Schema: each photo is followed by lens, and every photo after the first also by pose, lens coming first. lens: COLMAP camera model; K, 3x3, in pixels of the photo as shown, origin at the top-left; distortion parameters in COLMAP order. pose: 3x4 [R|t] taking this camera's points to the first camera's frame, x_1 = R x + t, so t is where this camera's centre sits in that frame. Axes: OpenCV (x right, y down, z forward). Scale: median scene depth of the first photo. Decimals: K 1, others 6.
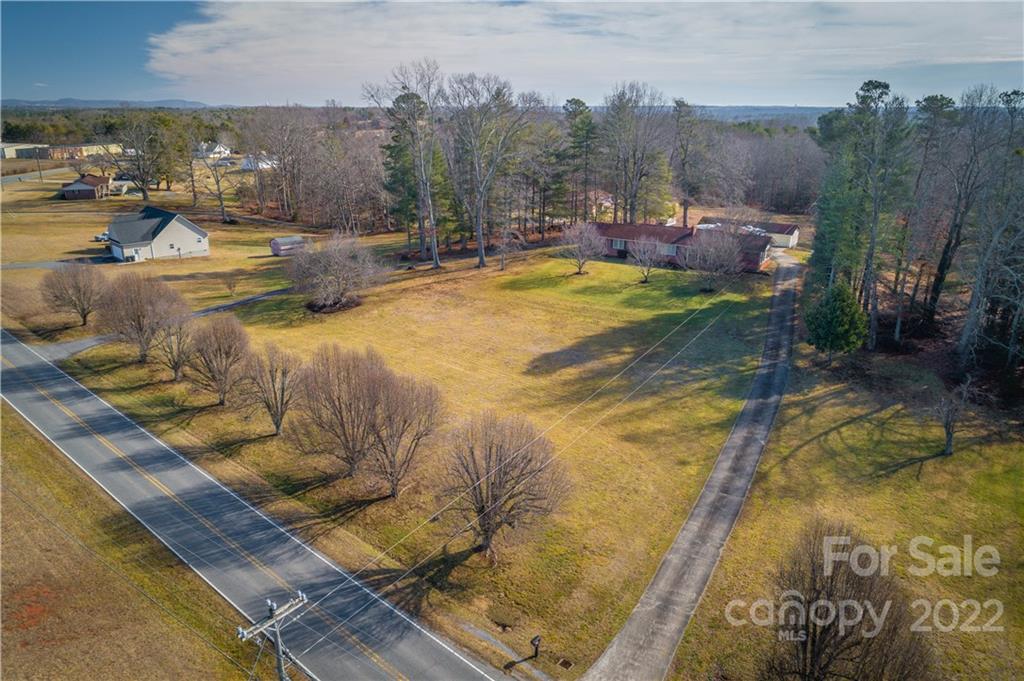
lens RADIAL K [[708.7, 0, 512.0], [0, 708.7, 340.5], [0, 0, 1]] dist [0.006930, -0.000173]
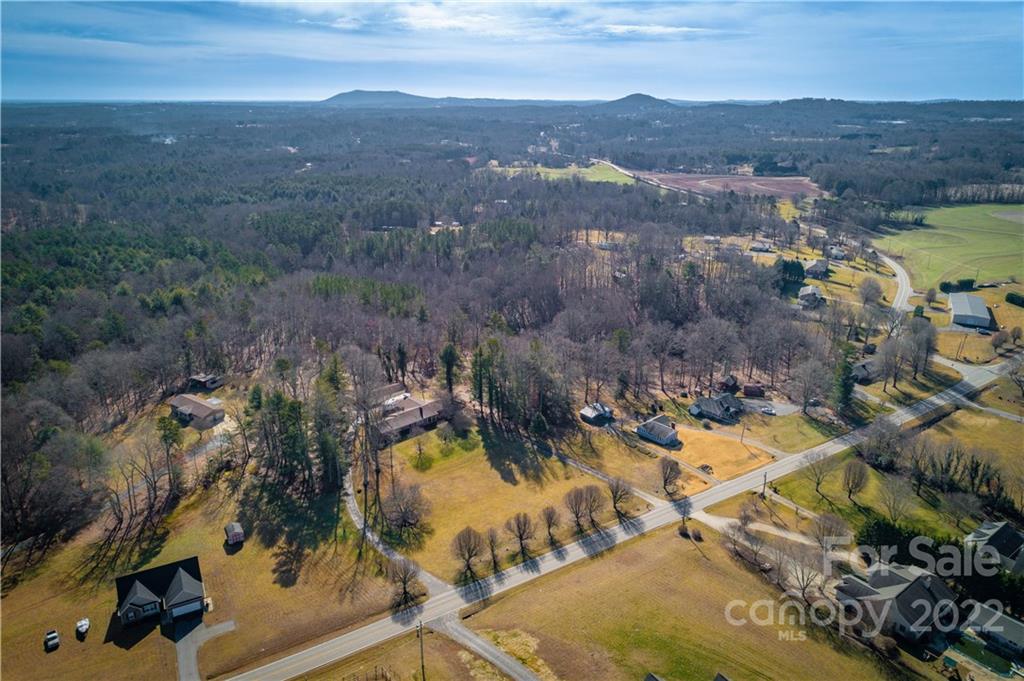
lens RADIAL K [[708.7, 0, 512.0], [0, 708.7, 340.5], [0, 0, 1]] dist [0.006930, -0.000173]
pose [[0.259923, -0.321152, 0.910660, -2.719643], [0.302417, 0.922704, 0.239083, -1.337534], [-0.917052, 0.213256, 0.336954, -0.087579]]
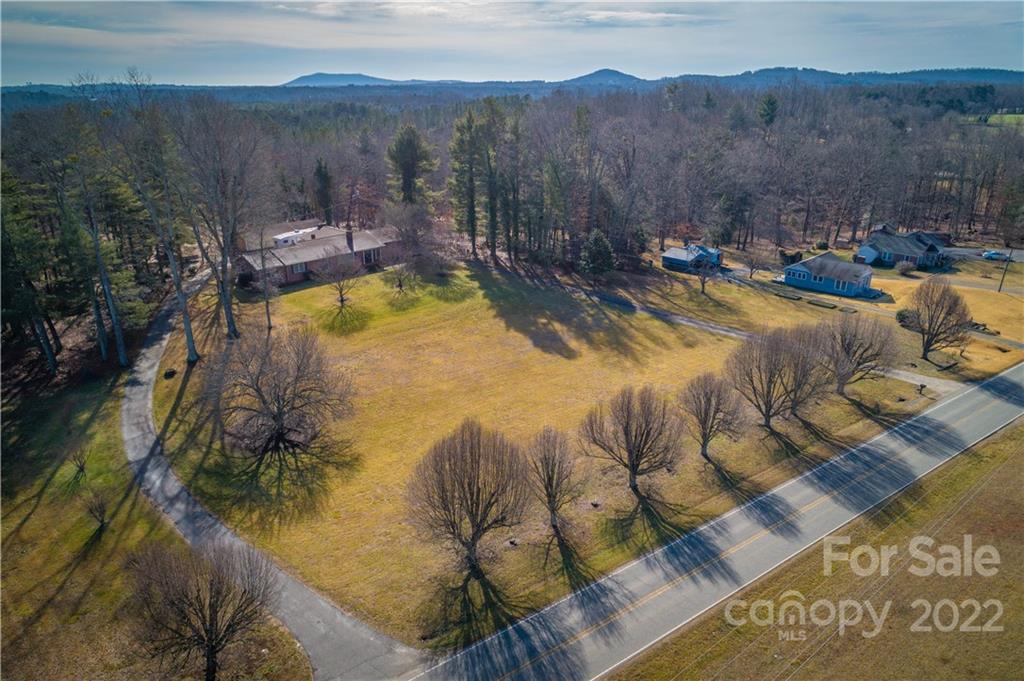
lens RADIAL K [[698.7, 0, 512.0], [0, 698.7, 340.5], [0, 0, 1]] dist [0.004794, 0.004254]
pose [[0.213563, -0.340337, 0.915730, -1.184197], [0.311560, 0.912137, 0.266341, -0.360418], [-0.925916, 0.228425, 0.300834, 0.833413]]
